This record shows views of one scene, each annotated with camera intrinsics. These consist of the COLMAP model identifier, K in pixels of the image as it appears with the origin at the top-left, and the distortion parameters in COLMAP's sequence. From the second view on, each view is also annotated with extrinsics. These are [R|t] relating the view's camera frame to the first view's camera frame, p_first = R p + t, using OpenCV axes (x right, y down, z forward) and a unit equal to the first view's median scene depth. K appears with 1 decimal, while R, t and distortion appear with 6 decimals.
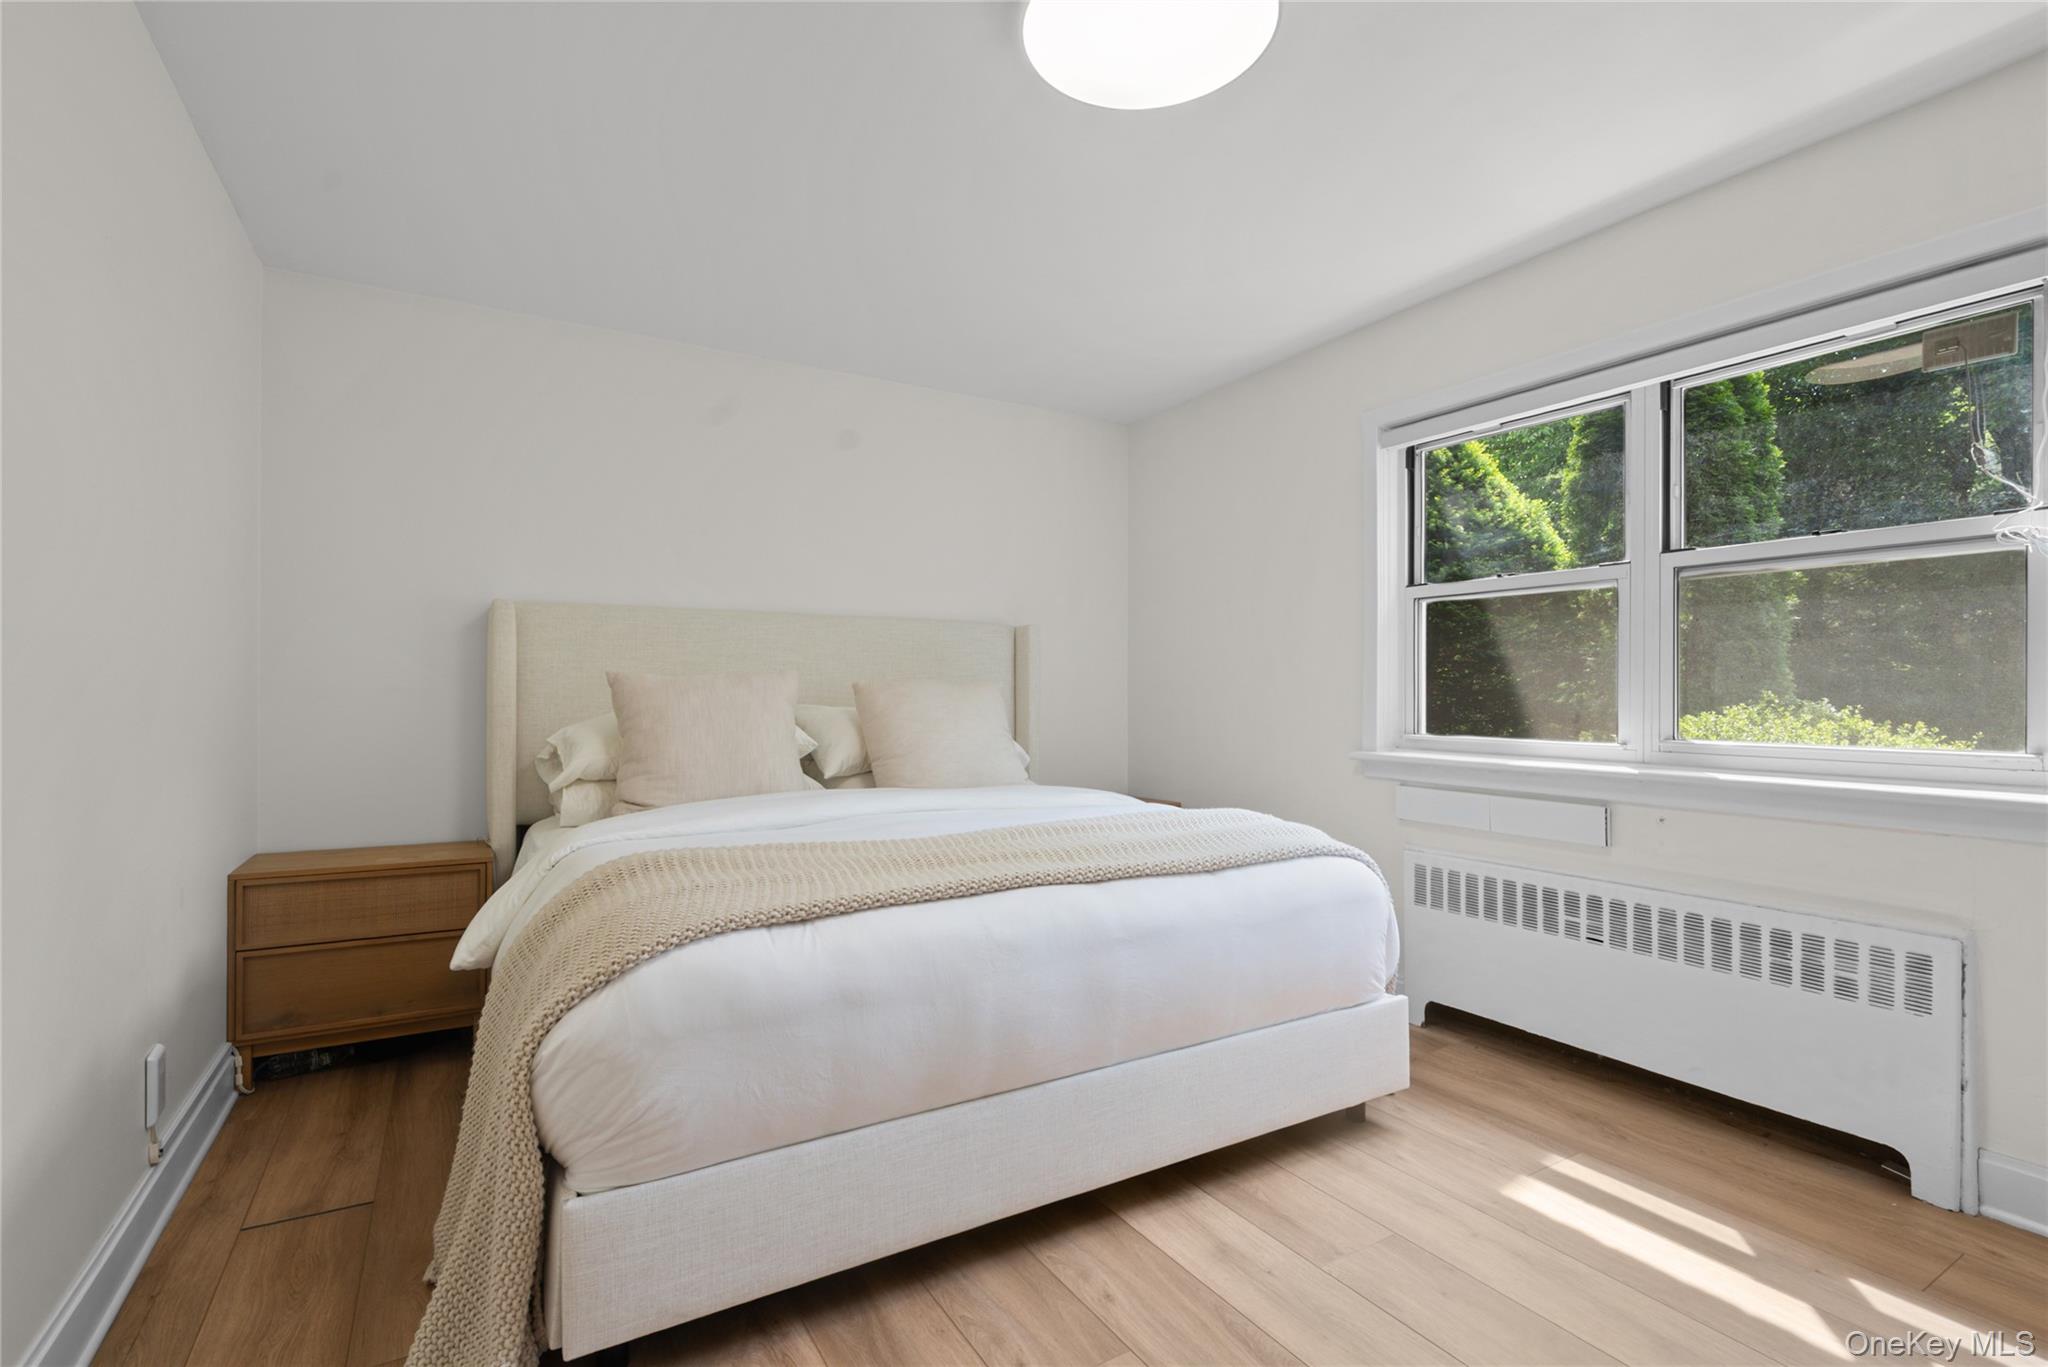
lens RADIAL K [[936.8, 0, 1021.2], [0, 936.8, 691.7], [0, 0, 1]] dist [-0.004107, 0.001151]
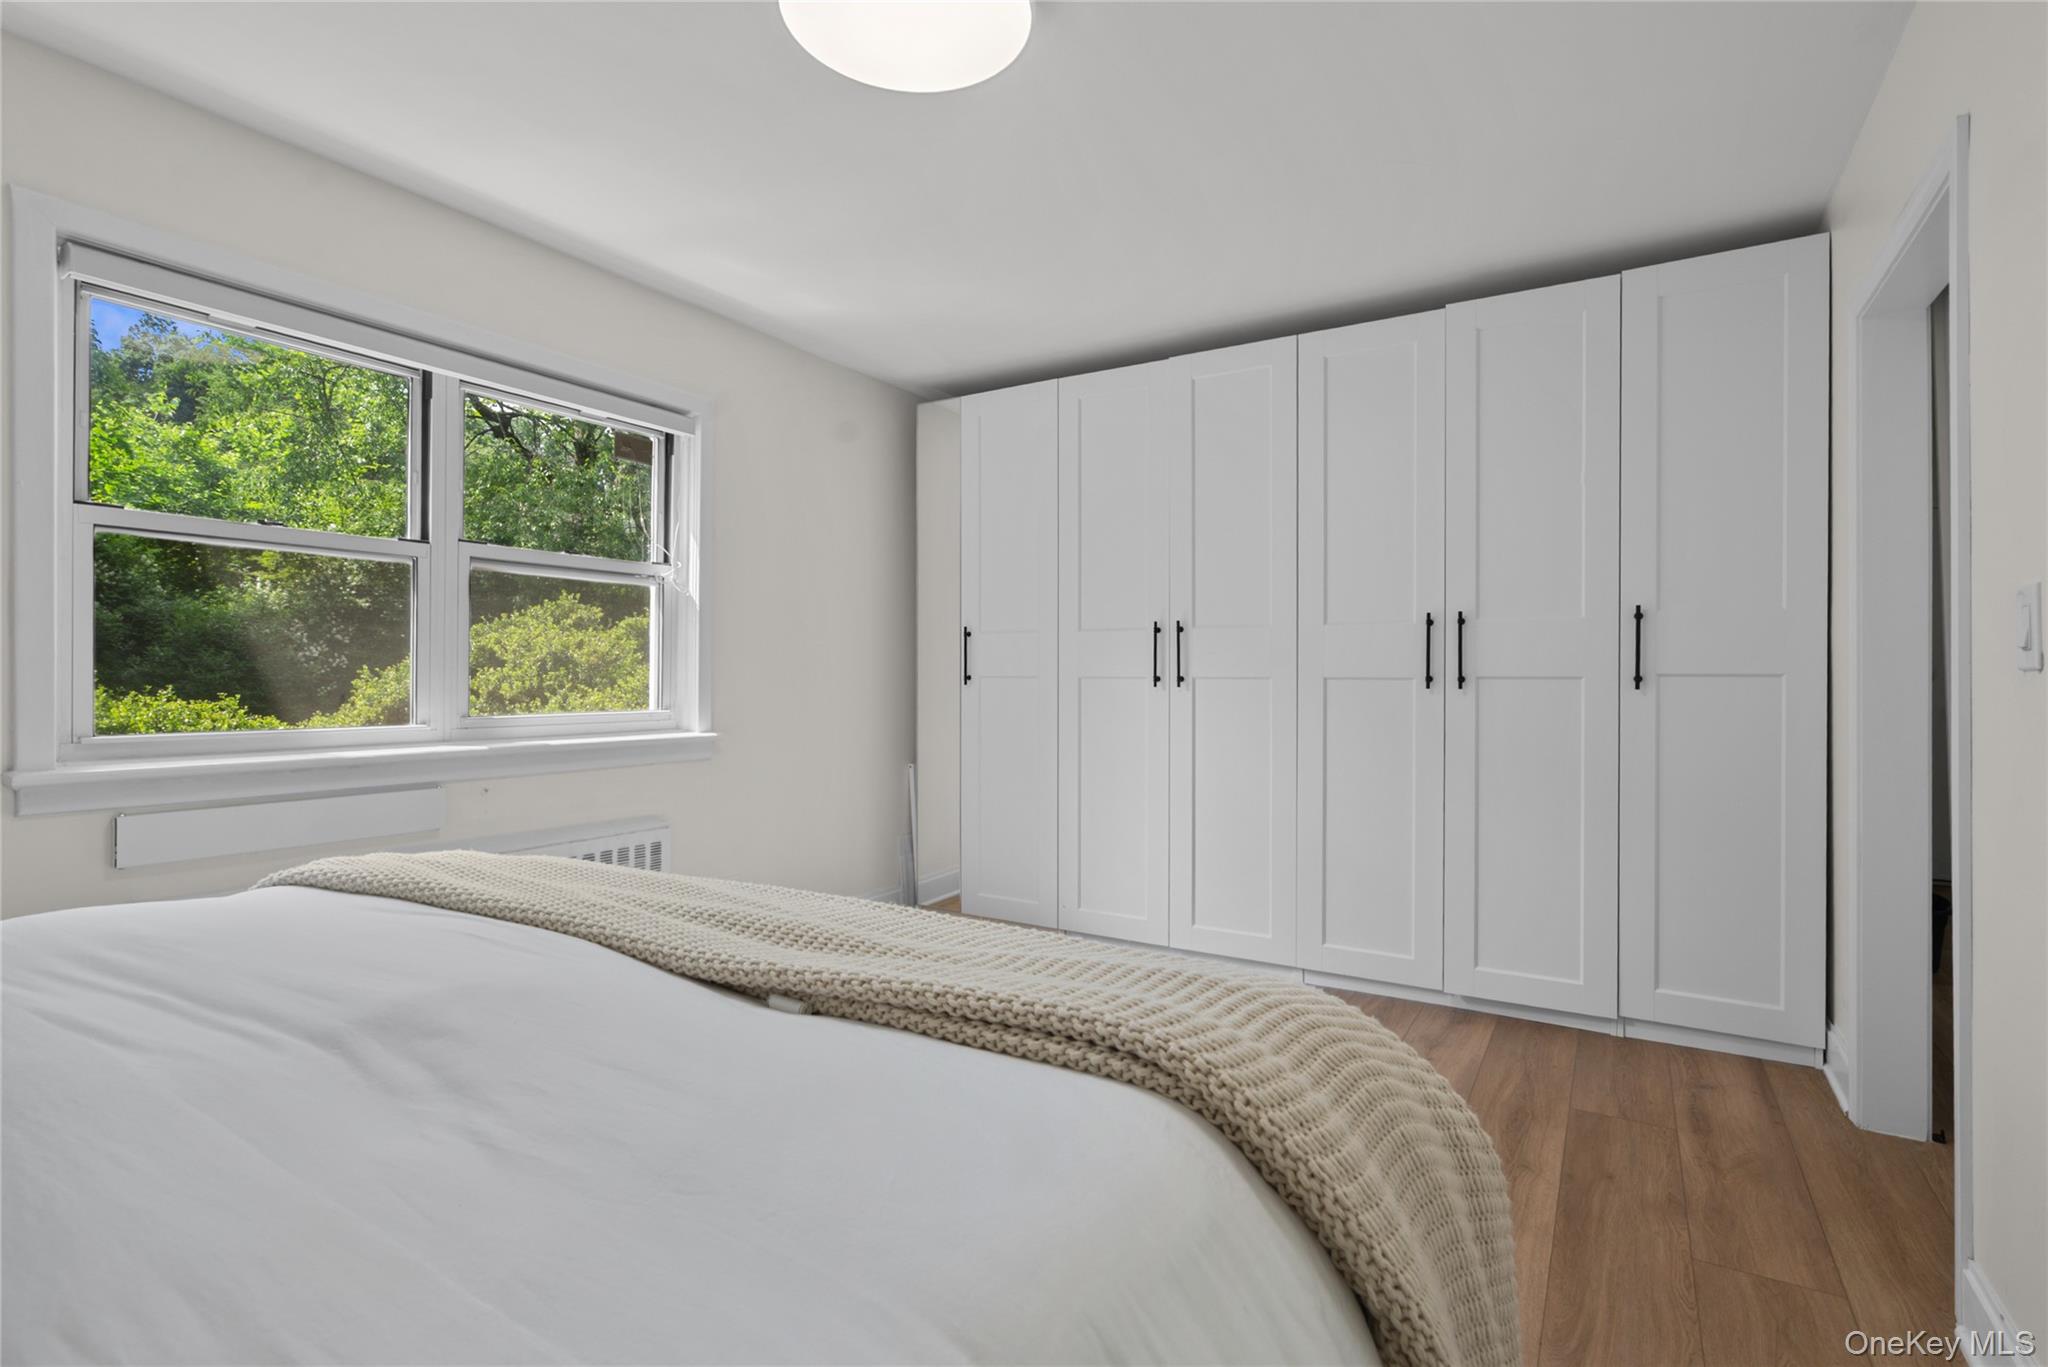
lens RADIAL K [[977.8, 0, 1024.0], [0, 977.8, 683.5], [0, 0, 1]] dist [-0.000397, 0.000118]
pose [[-0.466327, -0.006998, 0.884585, -0.682467], [-0.002135, 0.999975, 0.006786, 0.004584], [-0.884610, 0.001276, -0.466330, 1.097848]]
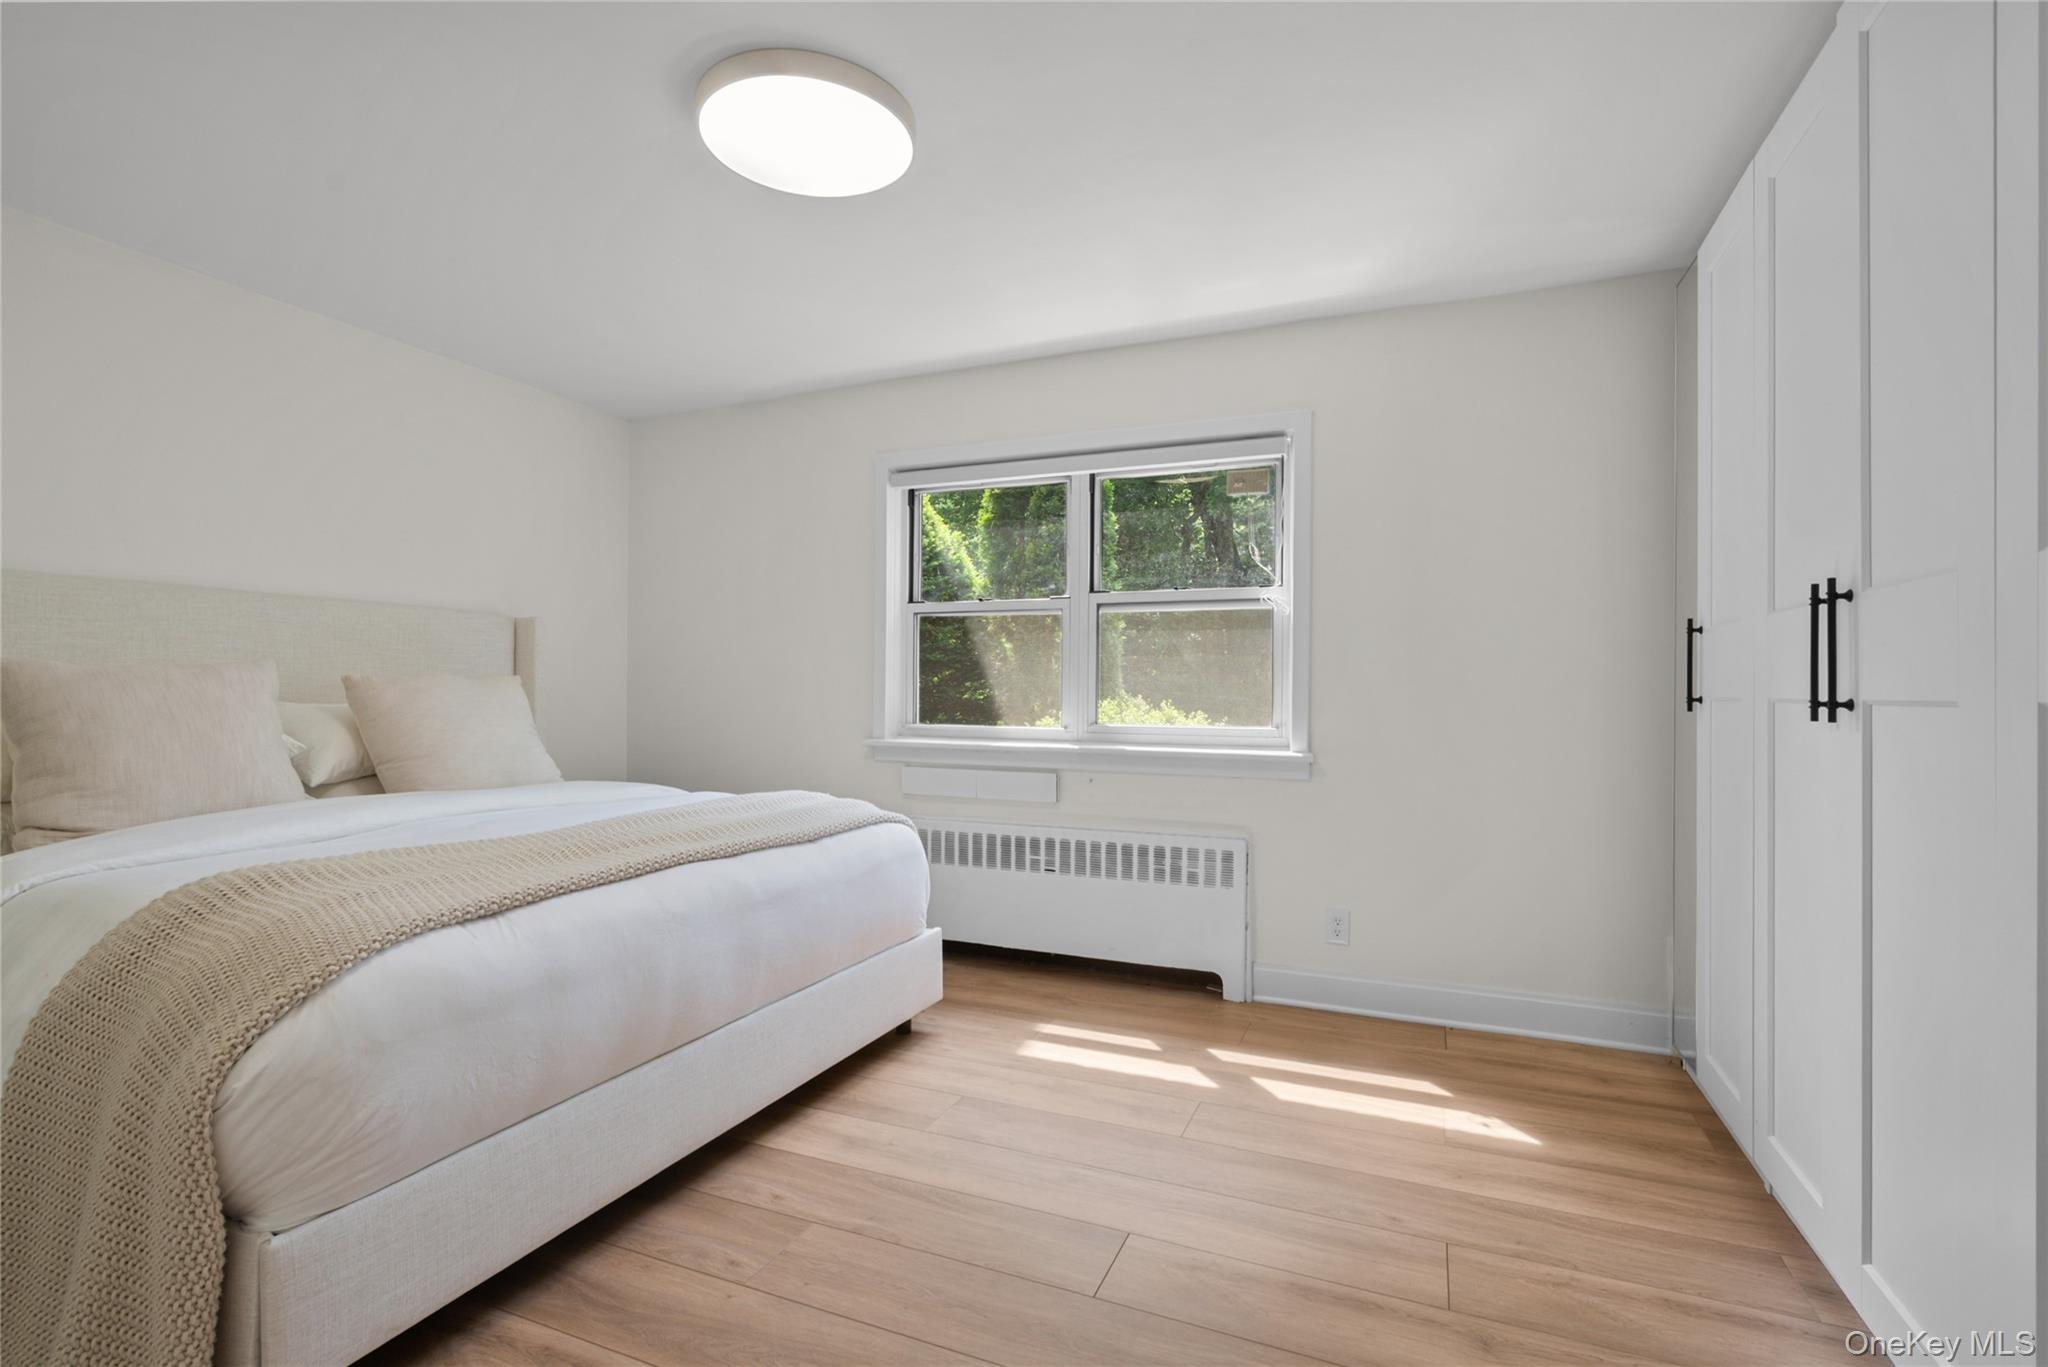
lens RADIAL K [[945.9, 0, 1024.0], [0, 945.9, 683.5], [0, 0, 1]] dist [-0.000896, 0.000659]
pose [[0.807491, 0.009089, 0.589809, -0.283158], [-0.006465, 0.999958, -0.006559, -0.000772], [-0.589844, 0.001483, 0.807516, -0.121051]]
